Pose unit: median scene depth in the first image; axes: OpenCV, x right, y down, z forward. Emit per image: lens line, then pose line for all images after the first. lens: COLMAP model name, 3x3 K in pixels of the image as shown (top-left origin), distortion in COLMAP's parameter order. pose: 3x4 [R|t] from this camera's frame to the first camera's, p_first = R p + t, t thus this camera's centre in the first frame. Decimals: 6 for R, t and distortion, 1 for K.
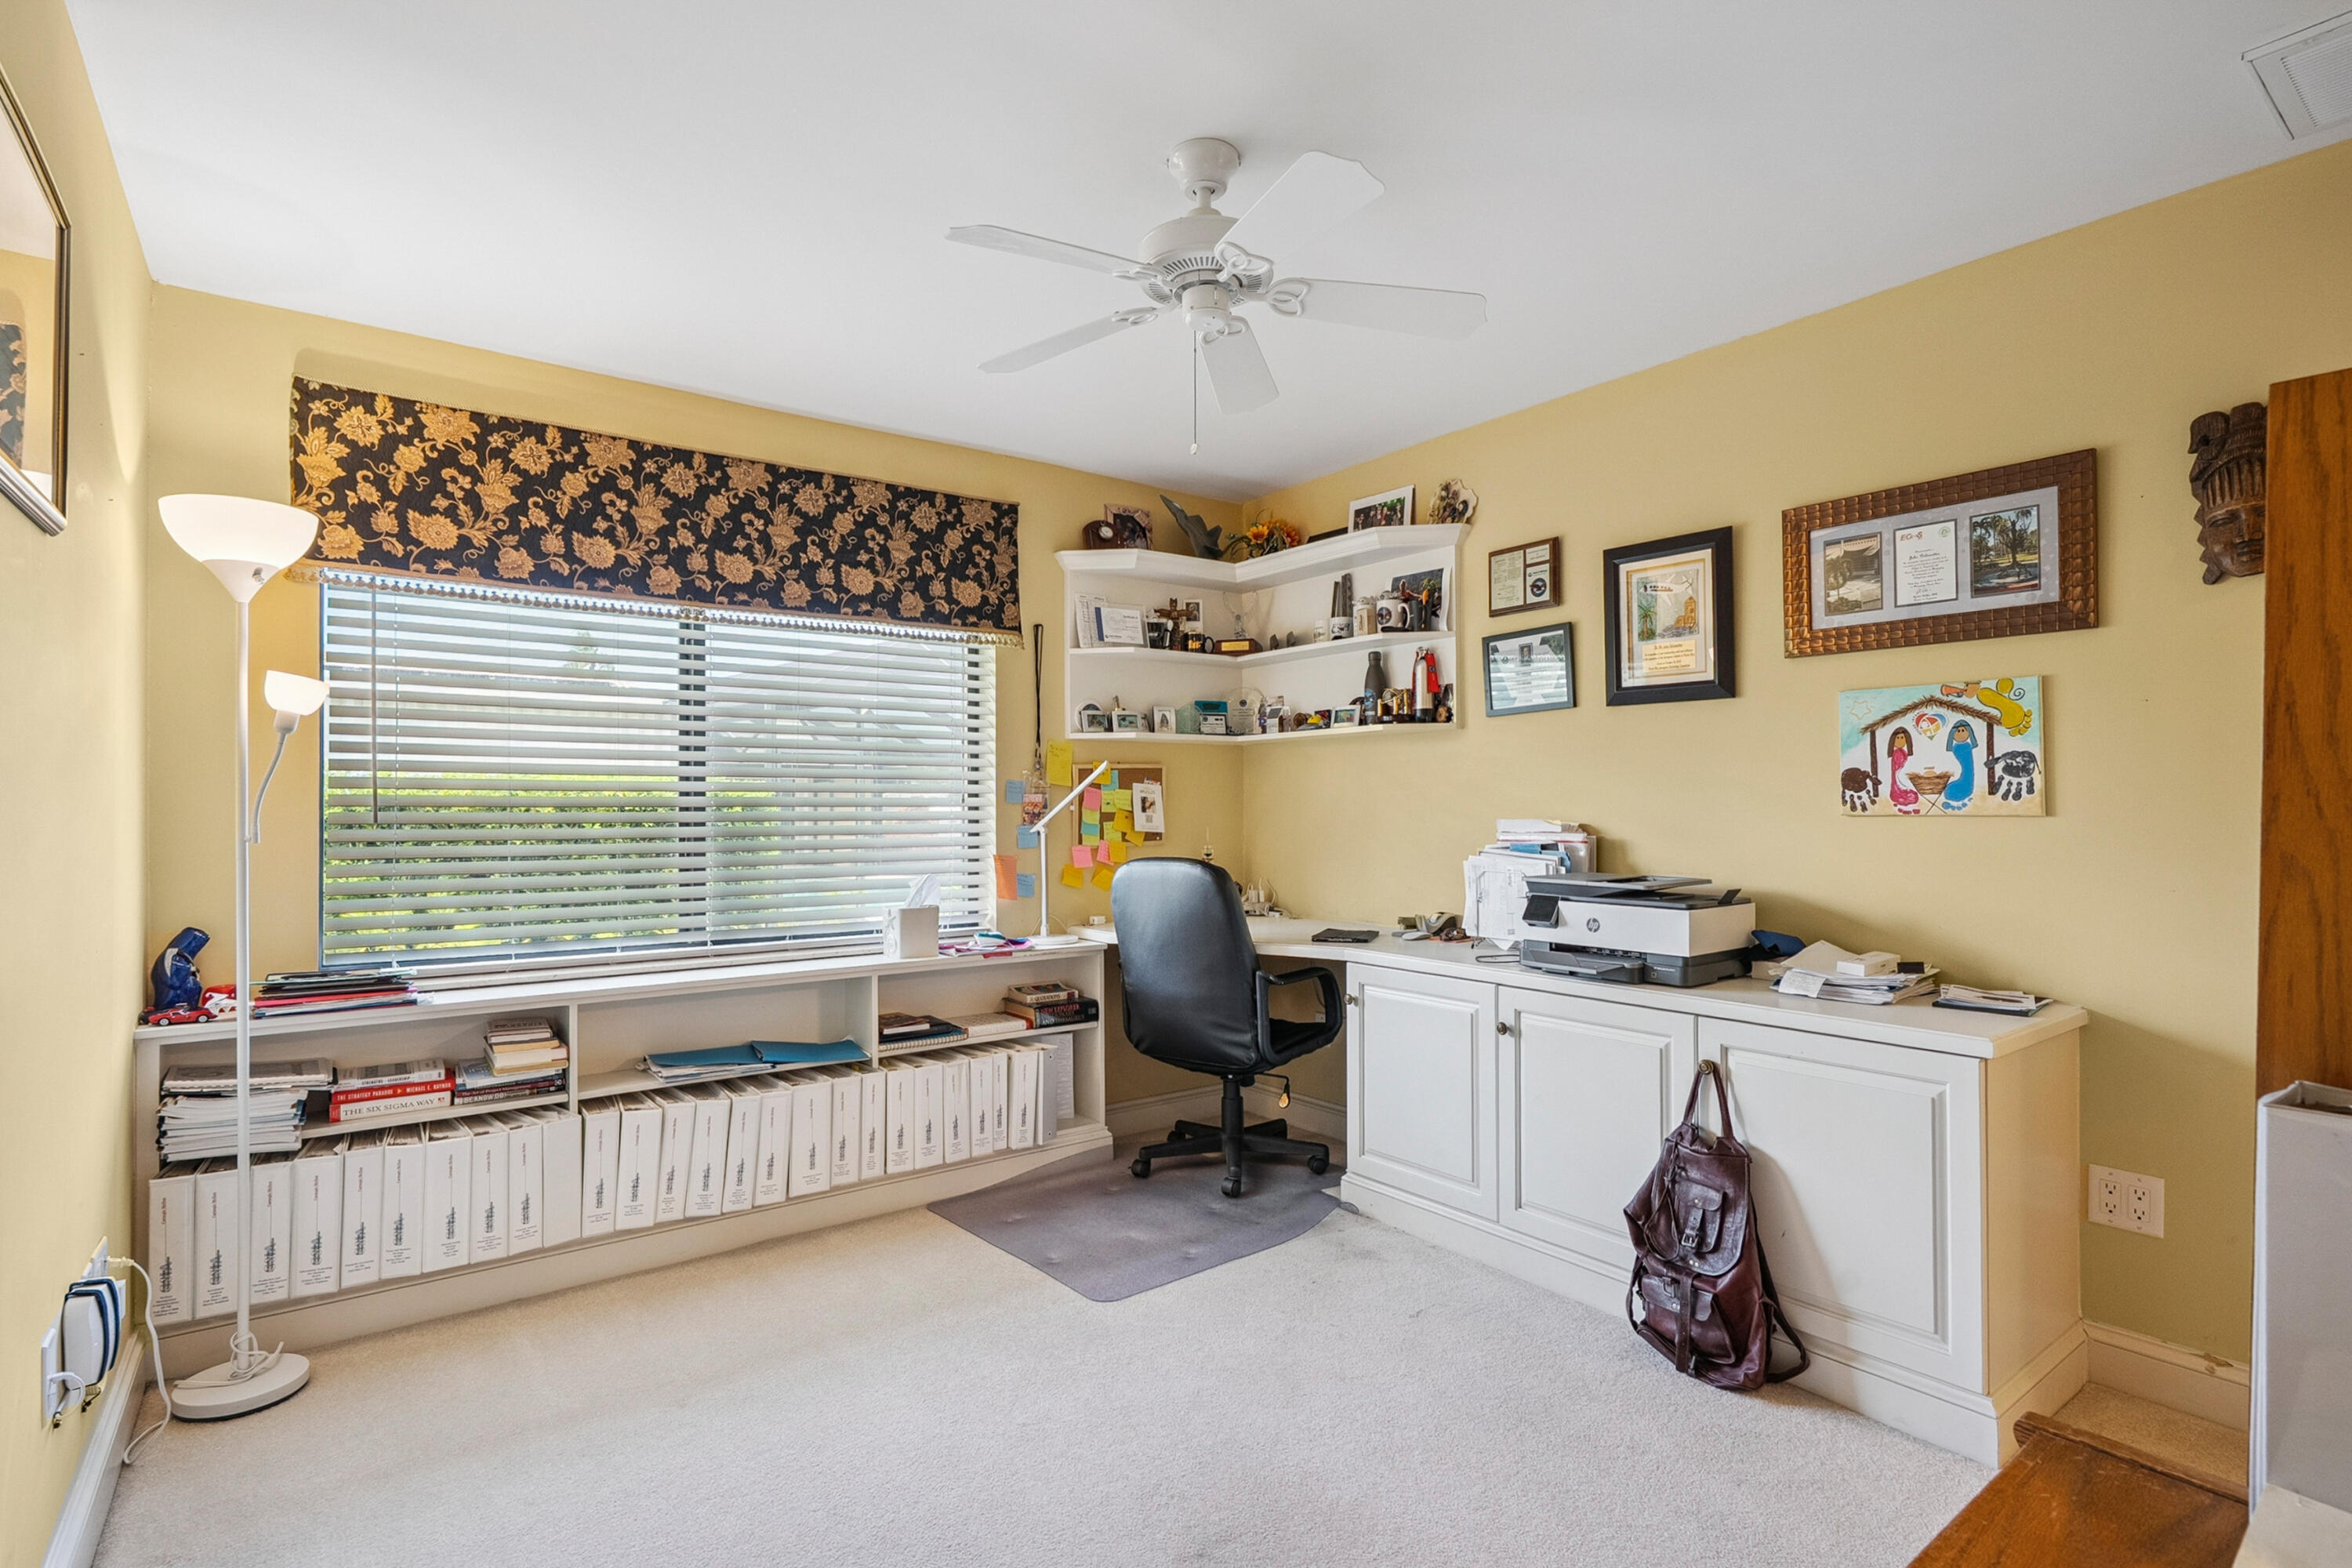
lens RADIAL K [[1129.1, 0, 1169.4], [0, 1129.1, 788.0], [0, 0, 1]] dist [0.020547, 0.000011]
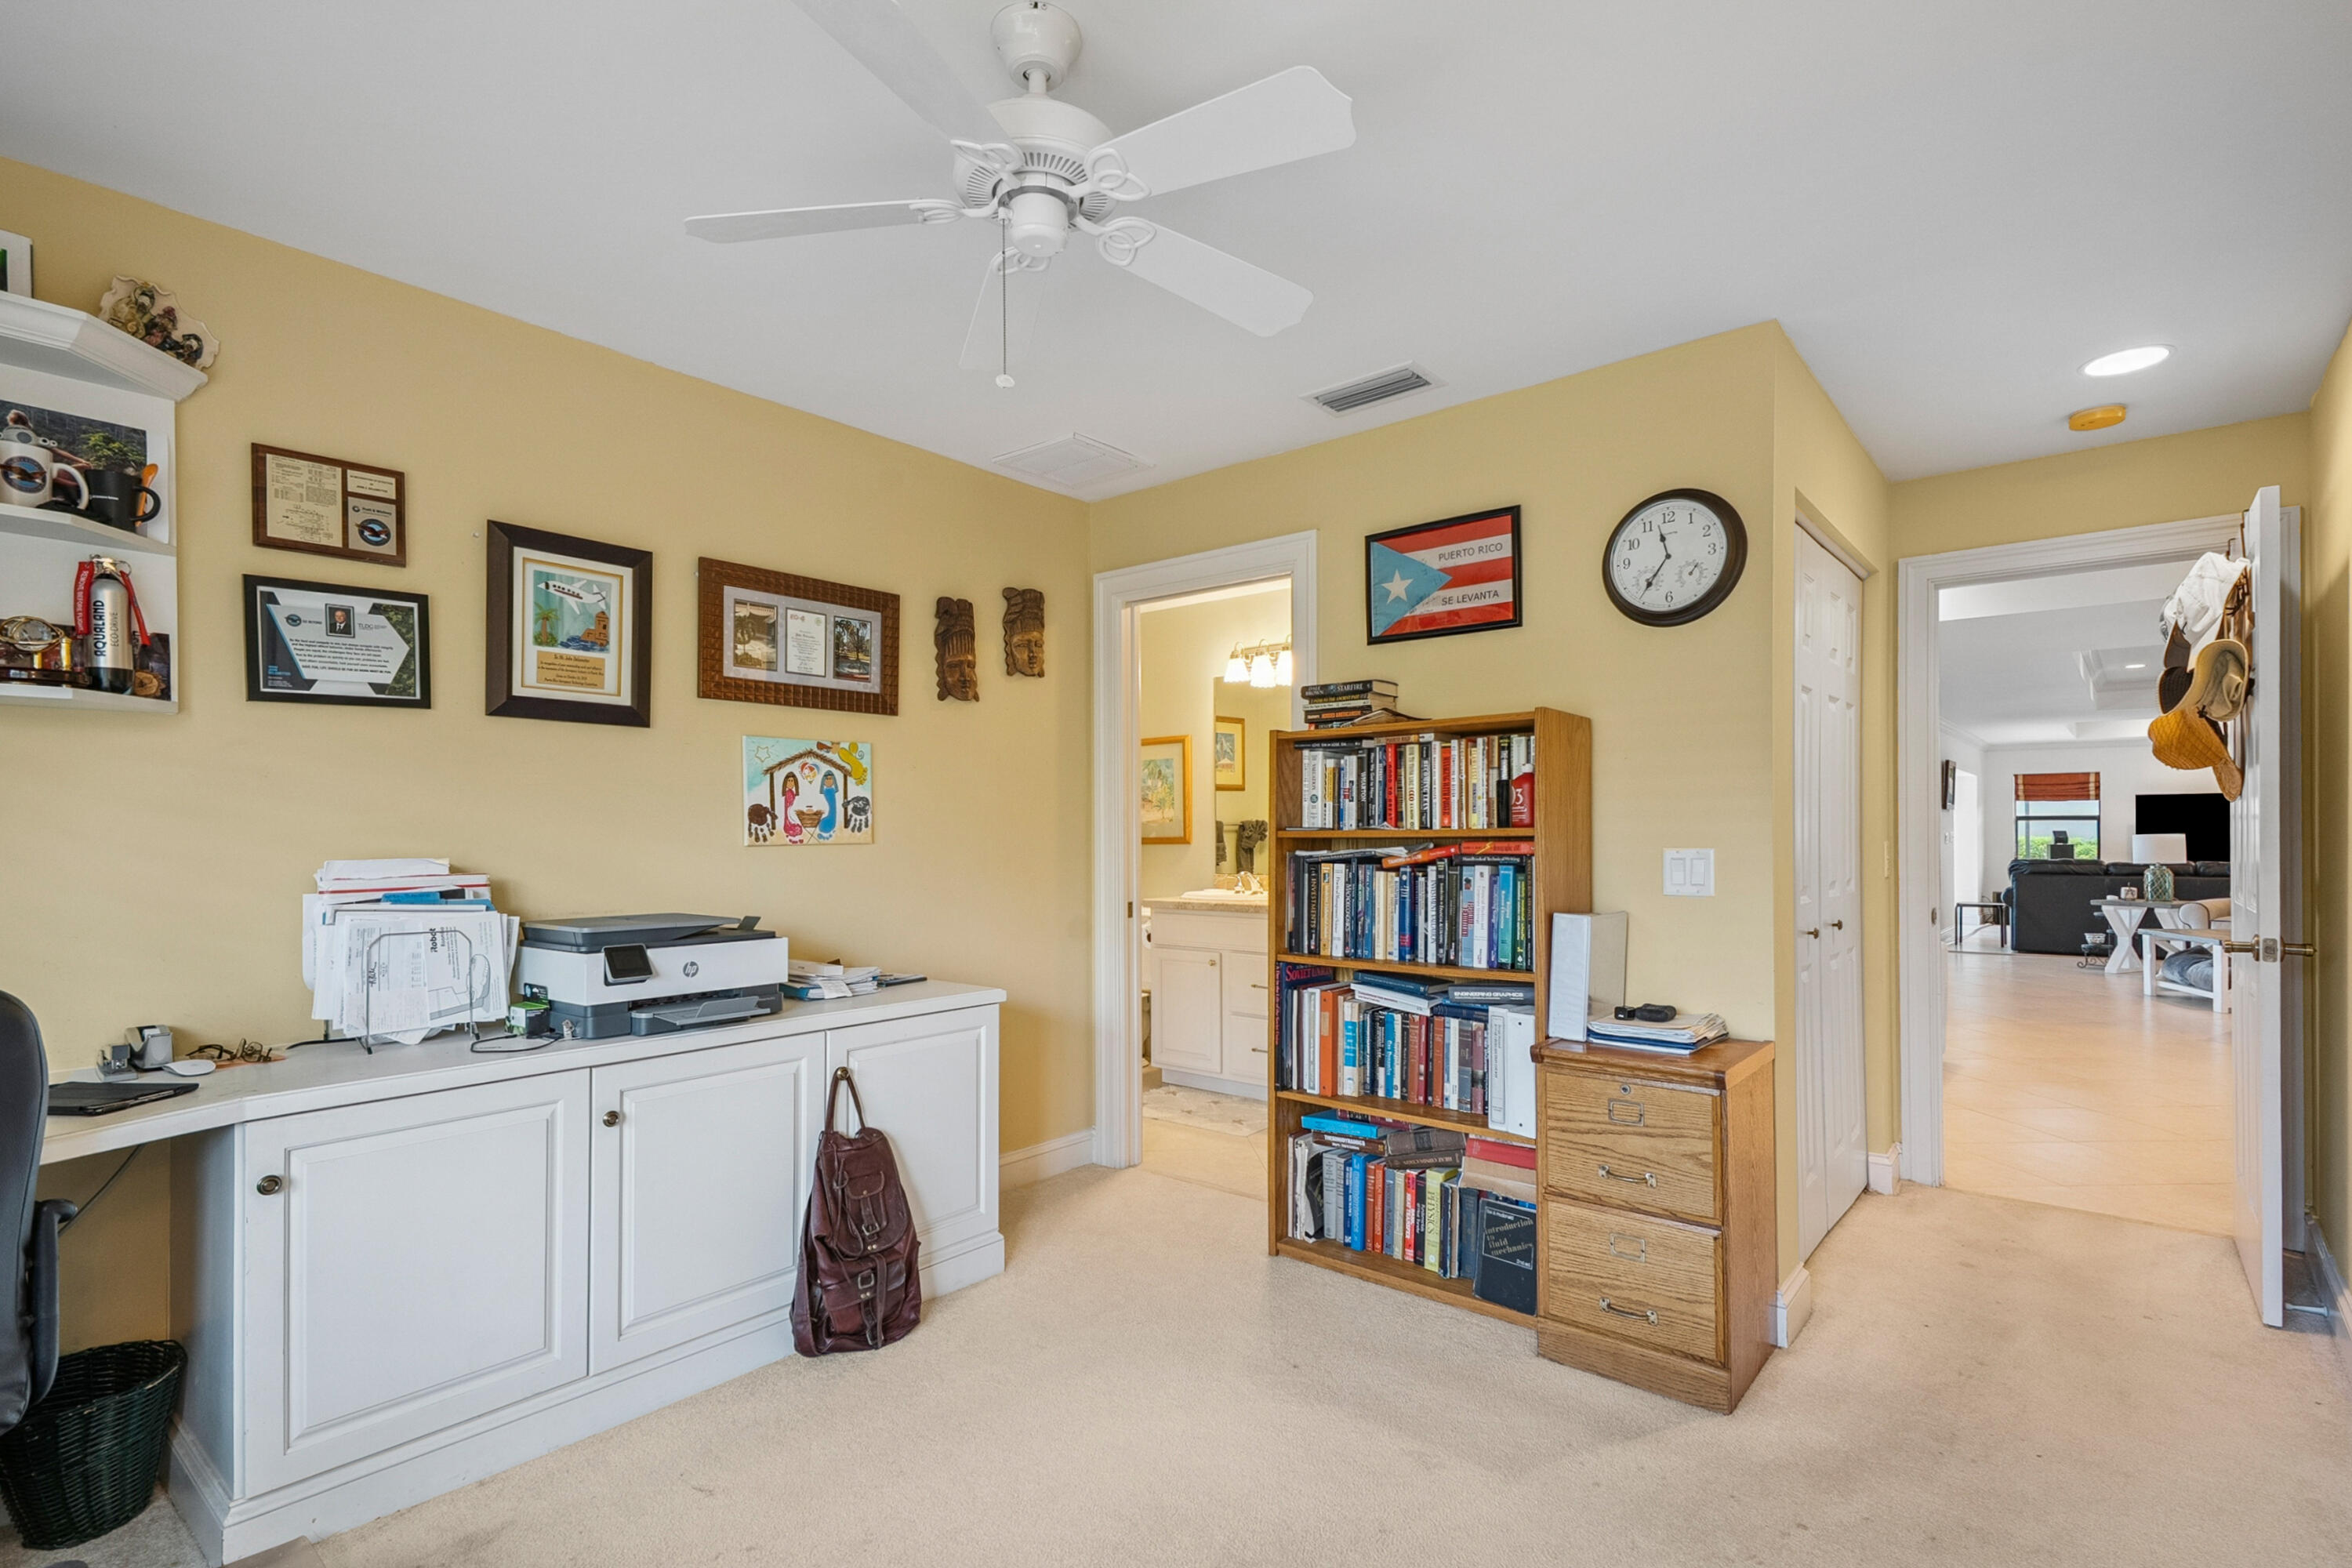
lens RADIAL K [[1129.1, 0, 1121.0], [0, 1129.1, 821.8], [0, 0, 1]] dist [0.020547, 0.000011]
pose [[-0.189666, 0.015692, 0.981723, -0.597136], [-0.005545, 0.999839, -0.017052, 0.017898], [-0.981833, -0.008678, -0.189548, 0.869383]]
